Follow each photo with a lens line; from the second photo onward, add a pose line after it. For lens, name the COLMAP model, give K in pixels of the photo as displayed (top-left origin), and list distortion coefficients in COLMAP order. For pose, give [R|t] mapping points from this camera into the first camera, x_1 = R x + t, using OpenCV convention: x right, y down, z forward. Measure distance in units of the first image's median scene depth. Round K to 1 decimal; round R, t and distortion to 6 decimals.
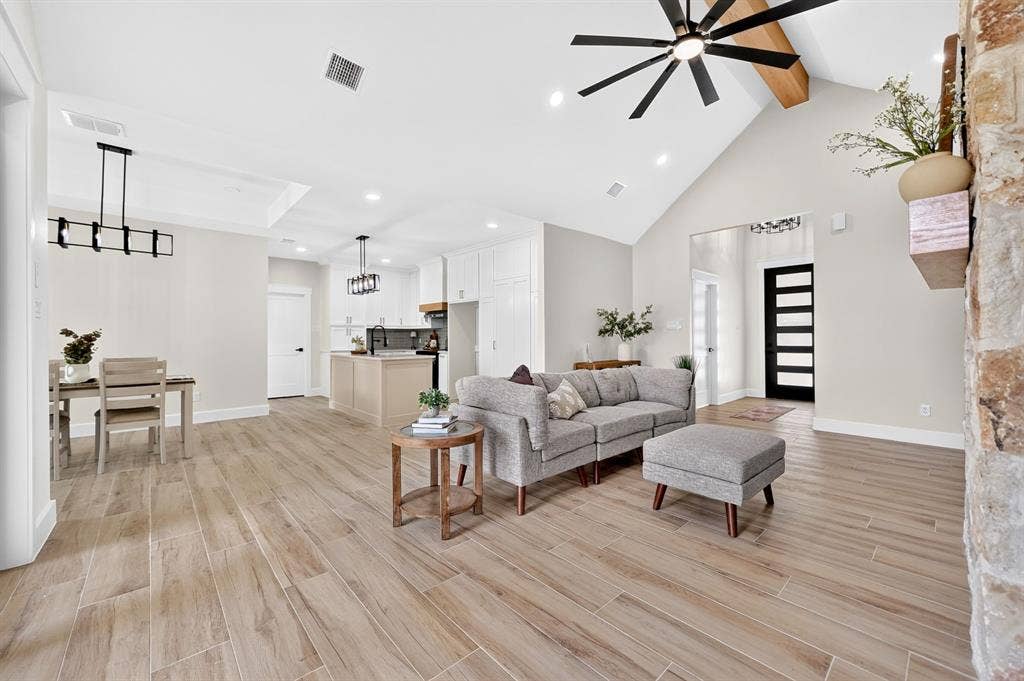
lens RADIAL K [[404.7, 0, 511.3], [0, 404.7, 336.0], [0, 0, 1]] dist [-0.003140, 0.000003]
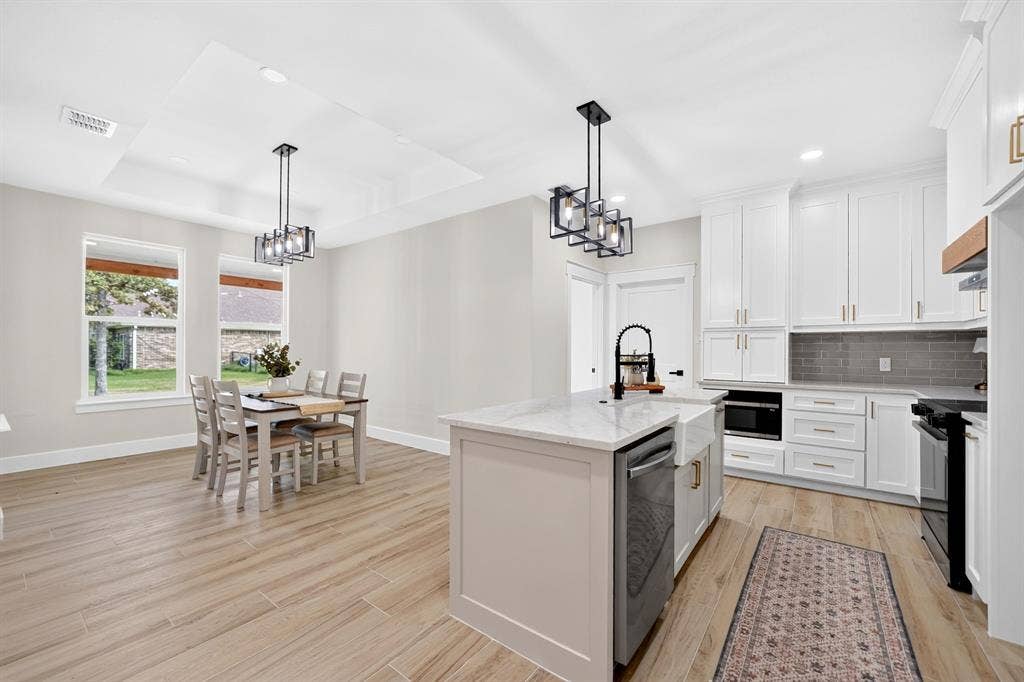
lens RADIAL K [[410.4, 0, 508.0], [0, 410.4, 348.7], [0, 0, 1]] dist [-0.002366, -0.000111]
pose [[0.181551, 0.003959, -0.983374, 0.020921], [-0.000398, 0.999992, 0.003952, -0.003392], [0.983381, -0.000326, 0.181551, 0.634916]]
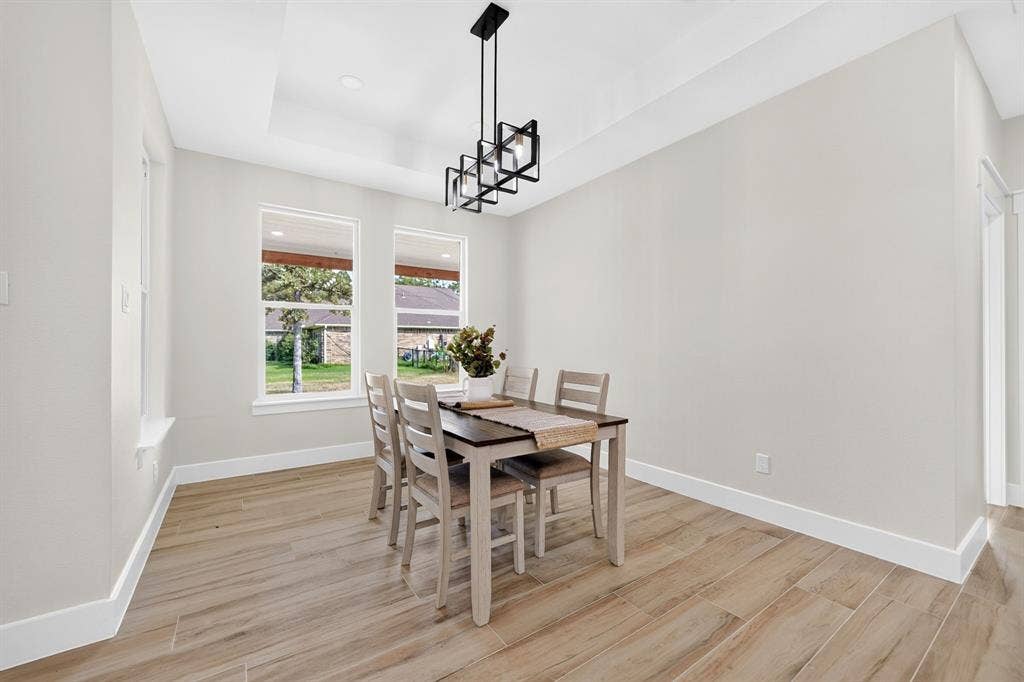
lens RADIAL K [[405.3, 0, 515.4], [0, 405.3, 342.3], [0, 0, 1]] dist [-0.000781, 0.000566]
pose [[-0.122547, -0.002944, -0.992458, -0.186535], [0.008300, 0.999958, -0.003991, 0.006218], [0.992428, -0.008726, -0.122518, 0.527501]]
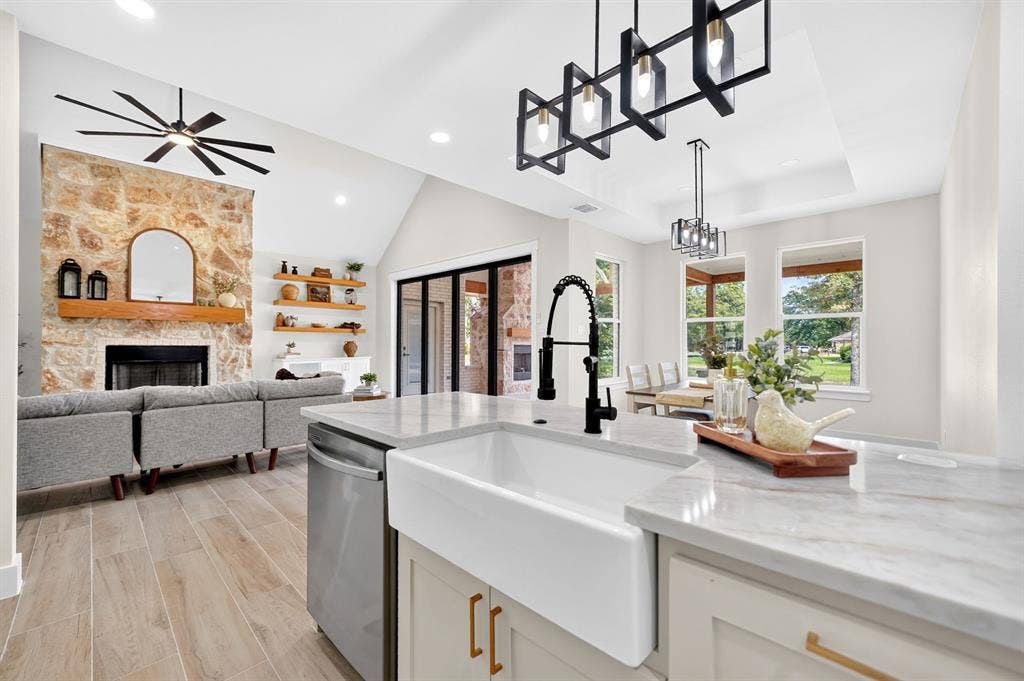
lens RADIAL K [[410.7, 0, 508.7], [0, 410.7, 341.1], [0, 0, 1]] dist [-0.003322, 0.000409]
pose [[-0.997853, 0.003166, -0.065415, -0.223428], [0.003744, 0.999955, -0.008713, 0.003072], [0.065384, -0.008939, -0.997820, 0.919610]]
